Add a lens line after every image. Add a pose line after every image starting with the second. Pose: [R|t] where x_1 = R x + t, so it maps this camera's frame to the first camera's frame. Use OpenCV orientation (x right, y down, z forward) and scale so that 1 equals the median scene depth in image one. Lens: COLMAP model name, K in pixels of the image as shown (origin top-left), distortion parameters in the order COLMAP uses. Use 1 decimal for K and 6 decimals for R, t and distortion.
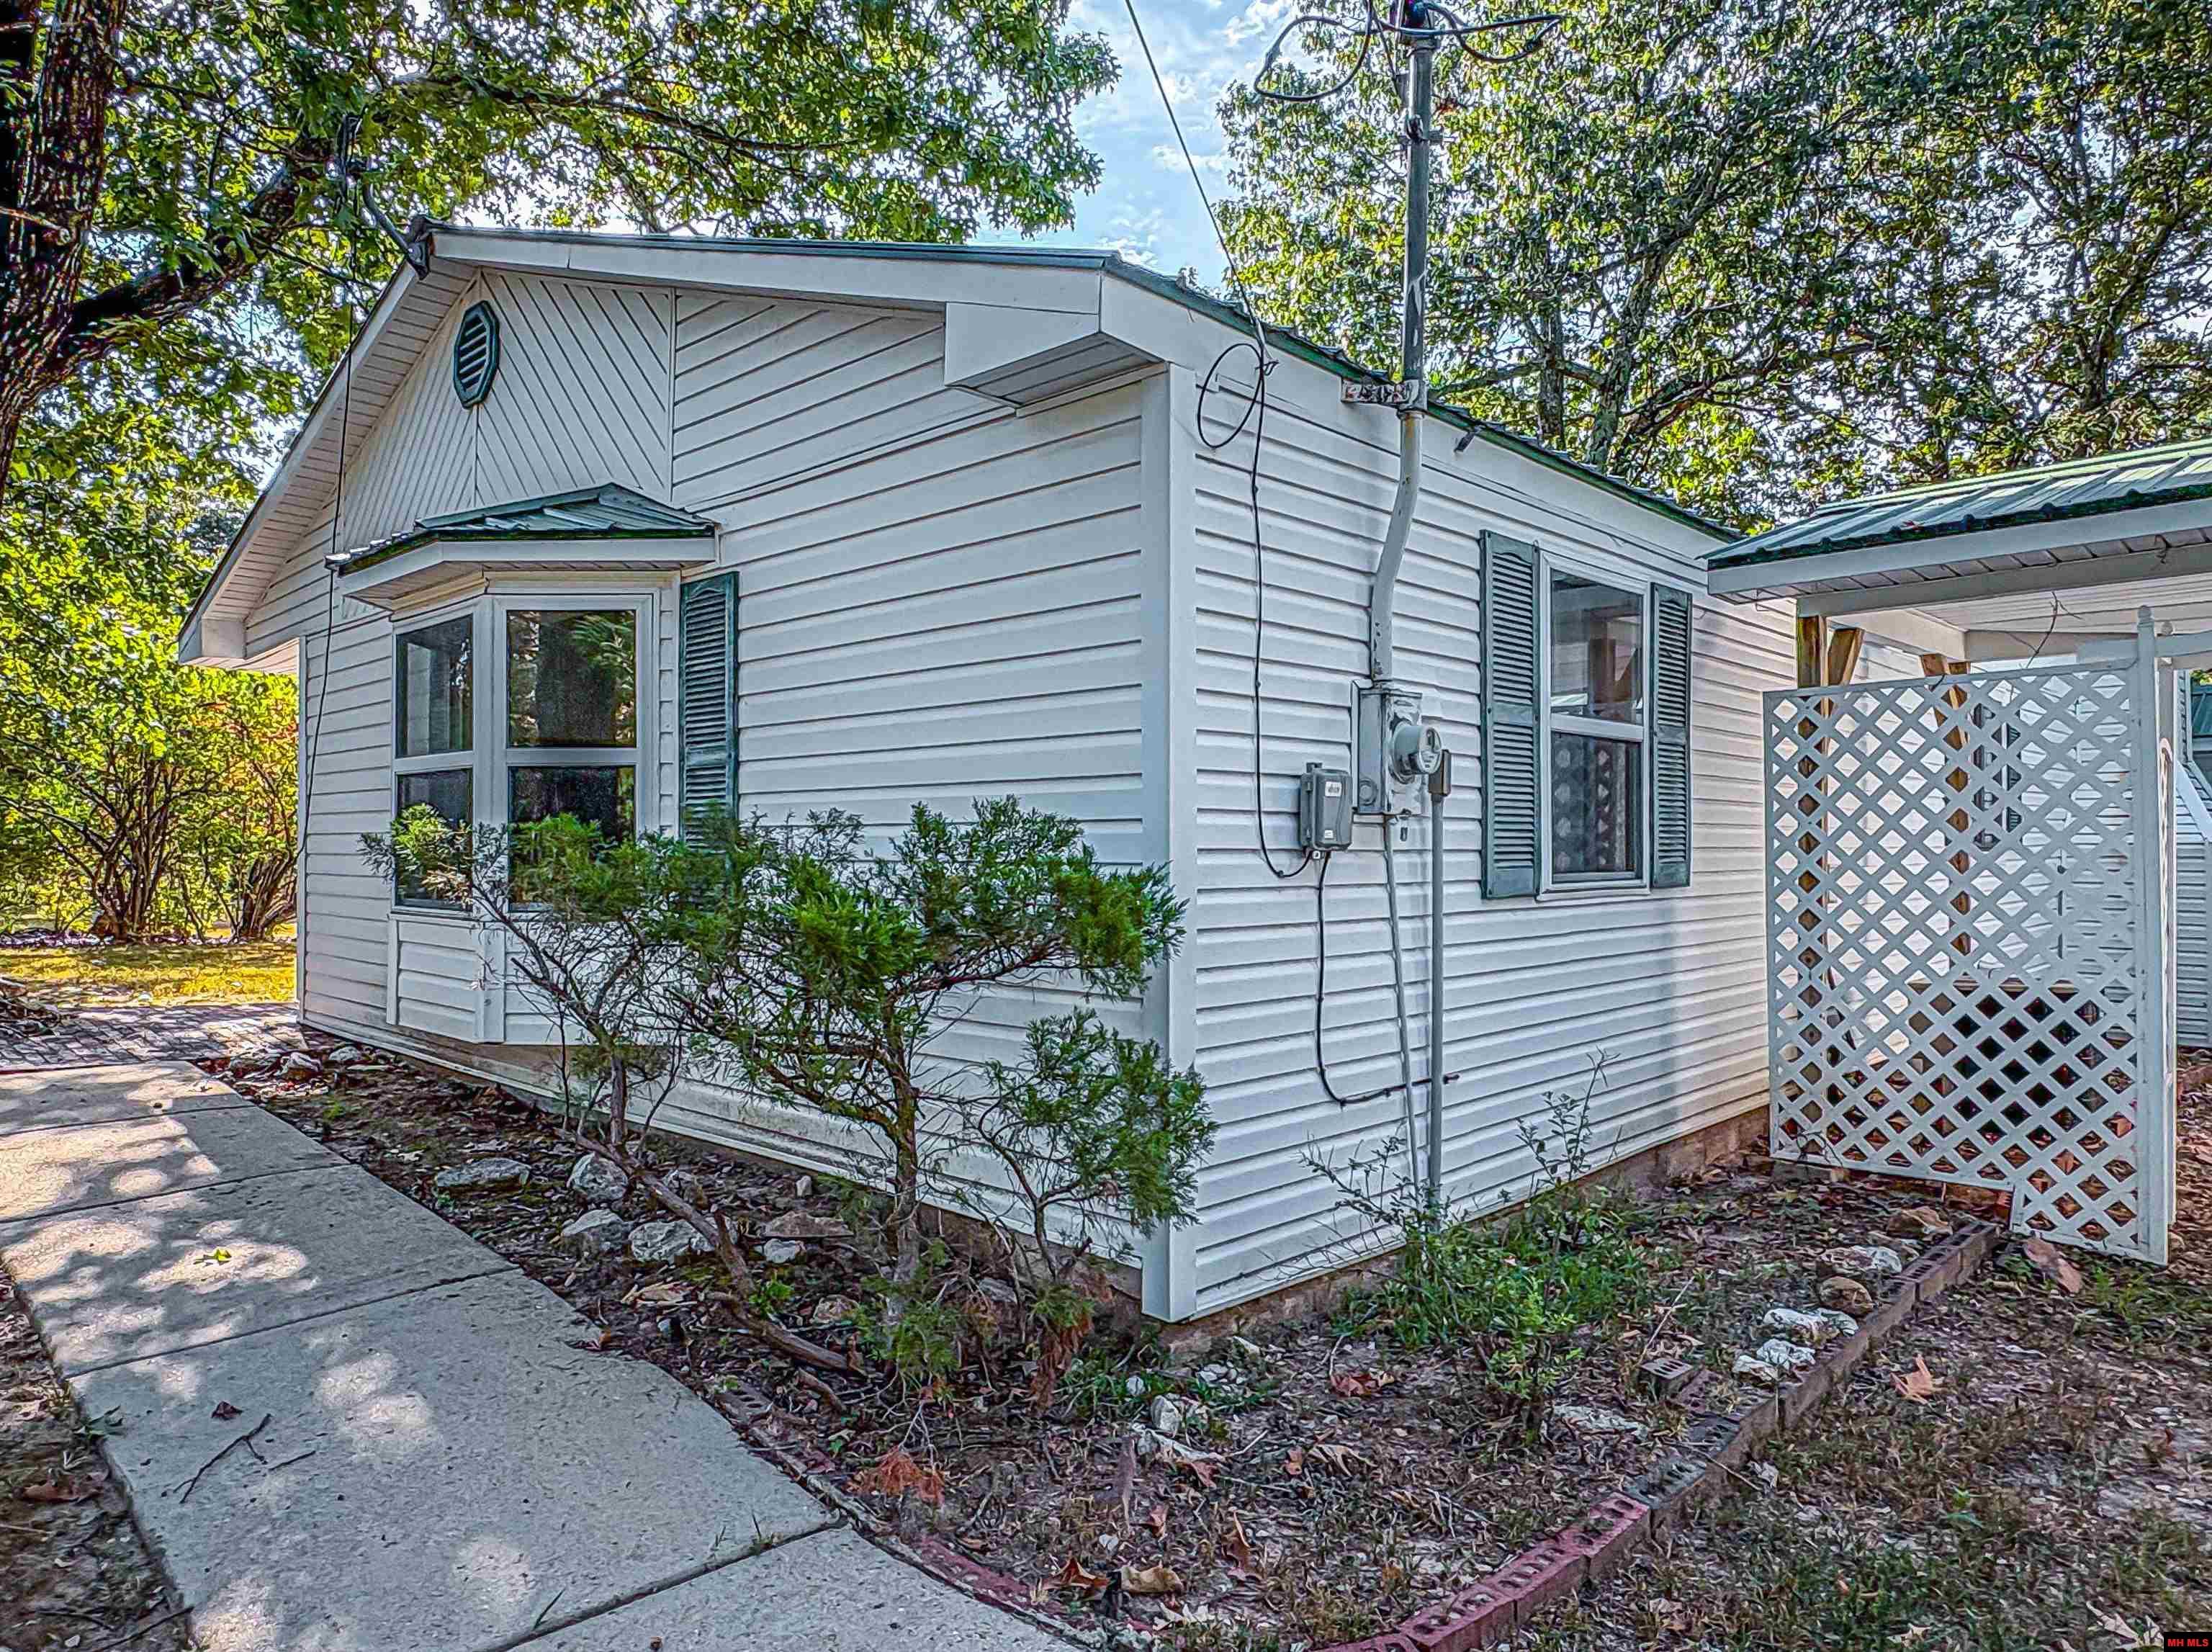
lens RADIAL K [[1409.9, 0, 1101.5], [0, 1409.9, 828.0], [0, 0, 1]] dist [-0.006497, -0.000505]
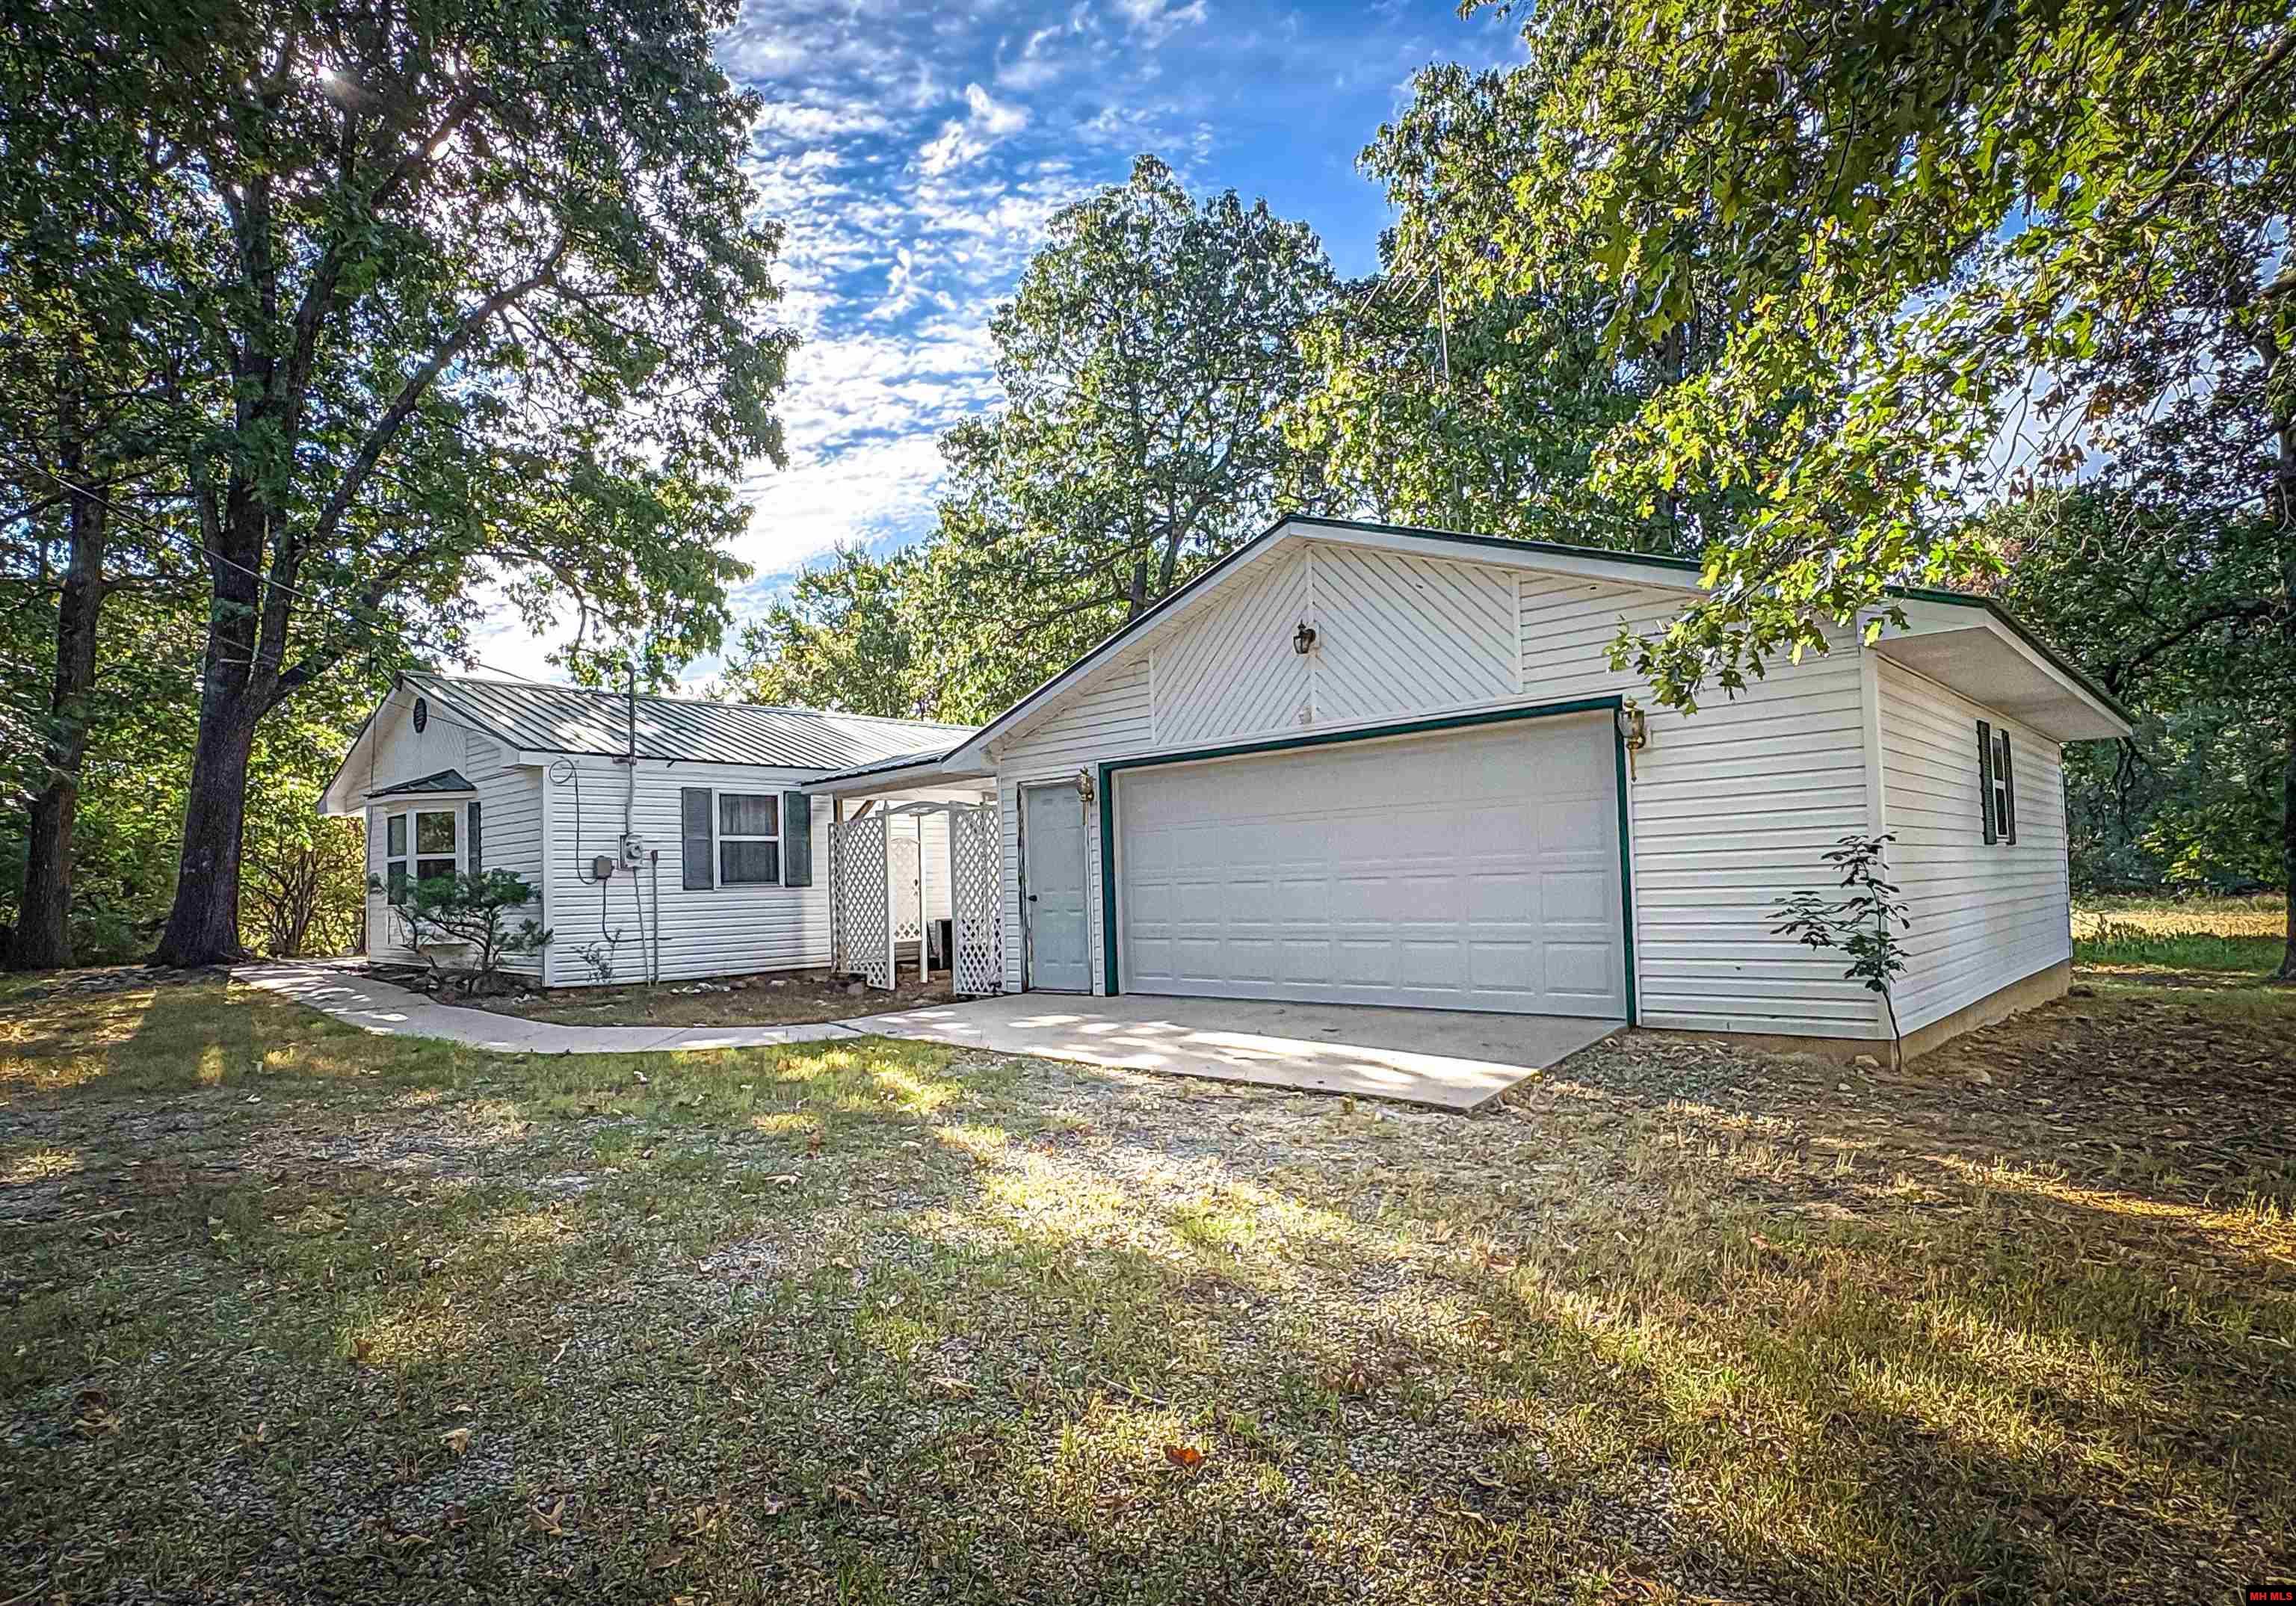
lens RADIAL K [[1217.2, 0, 1134.0], [0, 1217.2, 847.7], [0, 0, 1]] dist [0.000832, 0.000069]
pose [[0.999595, -0.027831, 0.005947, 1.162440], [0.027958, 0.999359, -0.022367, 0.035807], [-0.005320, 0.022525, 0.999732, -1.741429]]
